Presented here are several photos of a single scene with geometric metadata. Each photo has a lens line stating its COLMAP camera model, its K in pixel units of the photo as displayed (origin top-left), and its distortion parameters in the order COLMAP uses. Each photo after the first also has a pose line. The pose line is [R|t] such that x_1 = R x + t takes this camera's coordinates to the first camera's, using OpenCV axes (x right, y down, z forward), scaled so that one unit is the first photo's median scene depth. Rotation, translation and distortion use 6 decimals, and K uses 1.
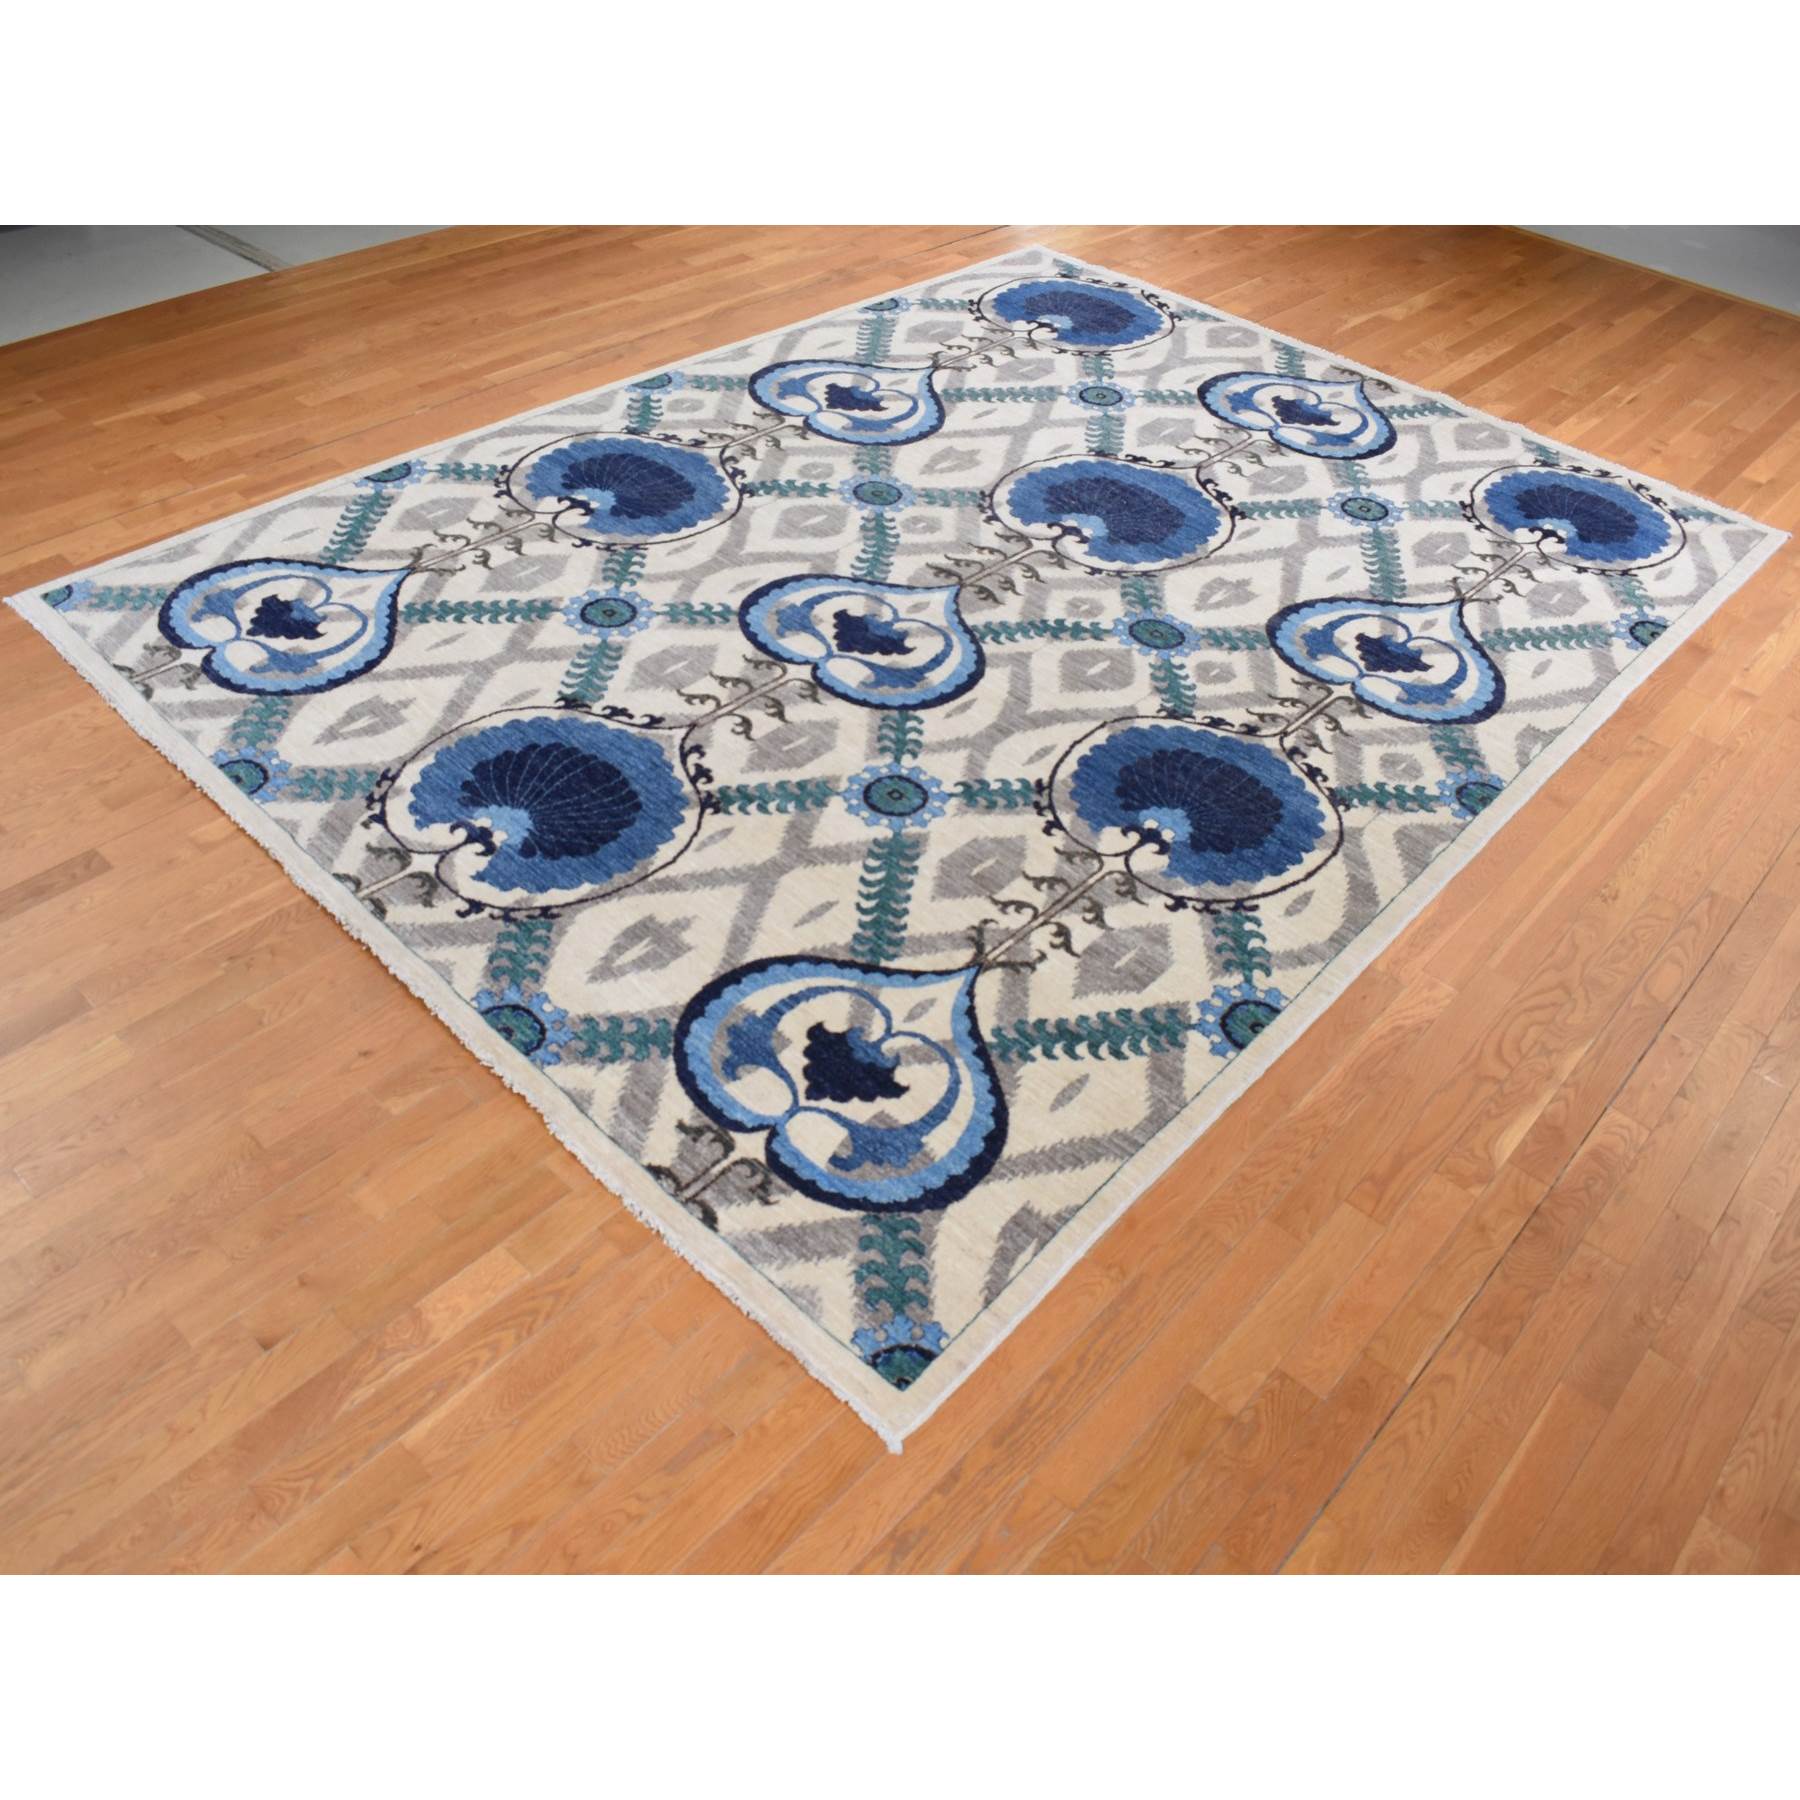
lens RADIAL K [[1424.8, 0, 900.9], [0, 1424.8, 934.4], [0, 0, 1]] dist [-0.070244, 0.005247]
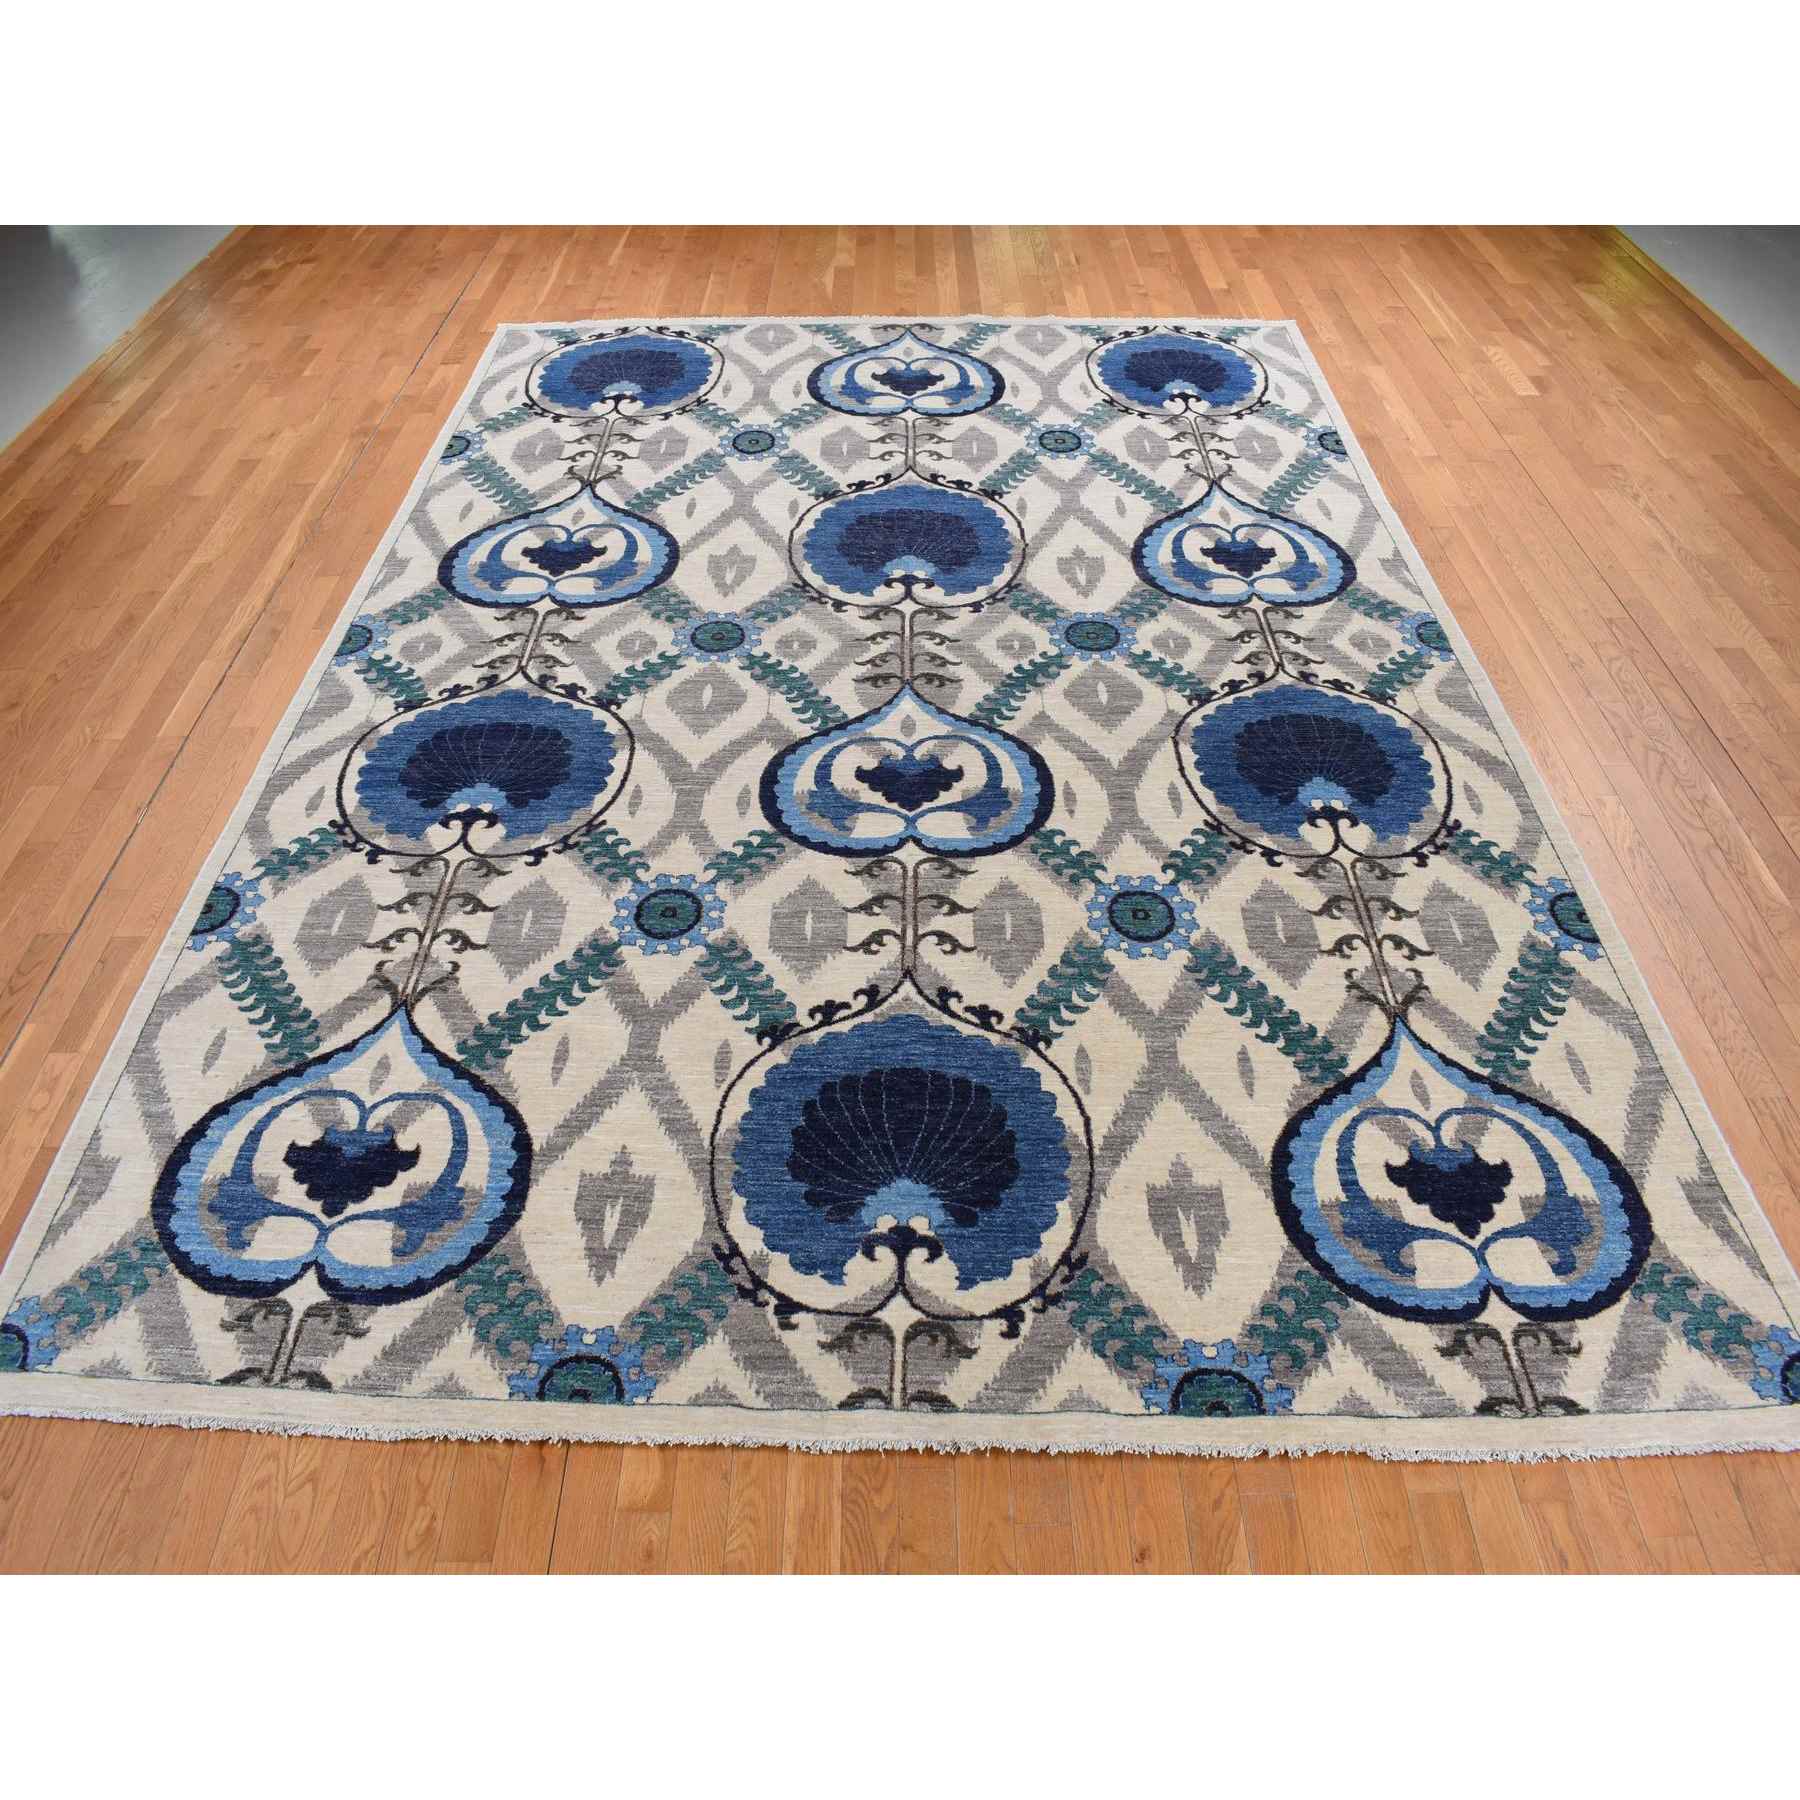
lens RADIAL K [[1297.1, 0, 900.0], [0, 1297.1, 900.0], [0, 0, 1]] dist [-0.075335, -0.003810]
pose [[0.740019, -0.529722, 0.414447, -0.413538], [0.510152, 0.843639, 0.167383, -0.292004], [-0.438310, 0.087564, 0.894548, 0.284694]]
